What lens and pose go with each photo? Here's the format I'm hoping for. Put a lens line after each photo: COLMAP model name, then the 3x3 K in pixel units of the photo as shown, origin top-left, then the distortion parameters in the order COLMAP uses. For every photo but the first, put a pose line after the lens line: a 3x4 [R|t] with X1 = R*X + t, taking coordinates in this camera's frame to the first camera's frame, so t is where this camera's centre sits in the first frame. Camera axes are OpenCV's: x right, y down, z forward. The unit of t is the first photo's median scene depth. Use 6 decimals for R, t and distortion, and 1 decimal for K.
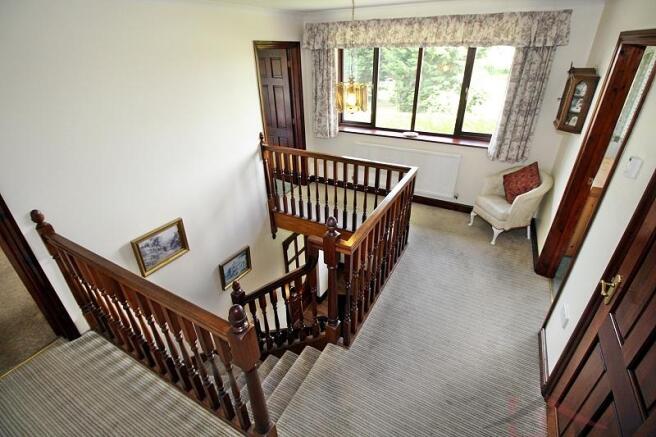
lens RADIAL K [[305.3, 0, 321.9], [0, 305.3, 211.7], [0, 0, 1]] dist [-0.003357, -0.008794]
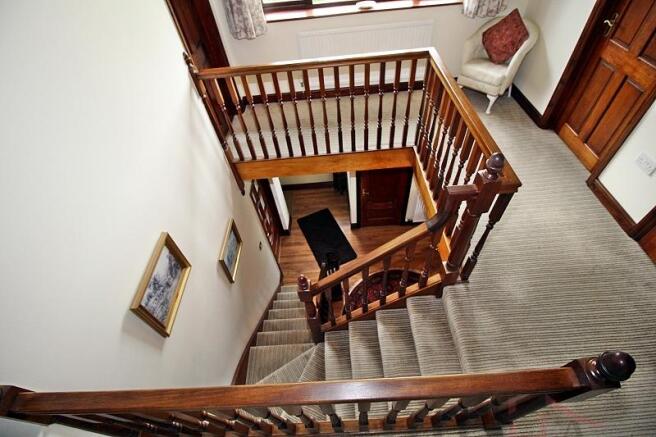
lens RADIAL K [[305.3, 0, 330.4], [0, 305.3, 219.1], [0, 0, 1]] dist [-0.003357, -0.008794]
pose [[0.856341, -0.423583, 0.295394, -0.300976], [0.301509, 0.874499, 0.379927, -0.120261], [-0.419252, -0.236283, 0.876583, 0.278190]]
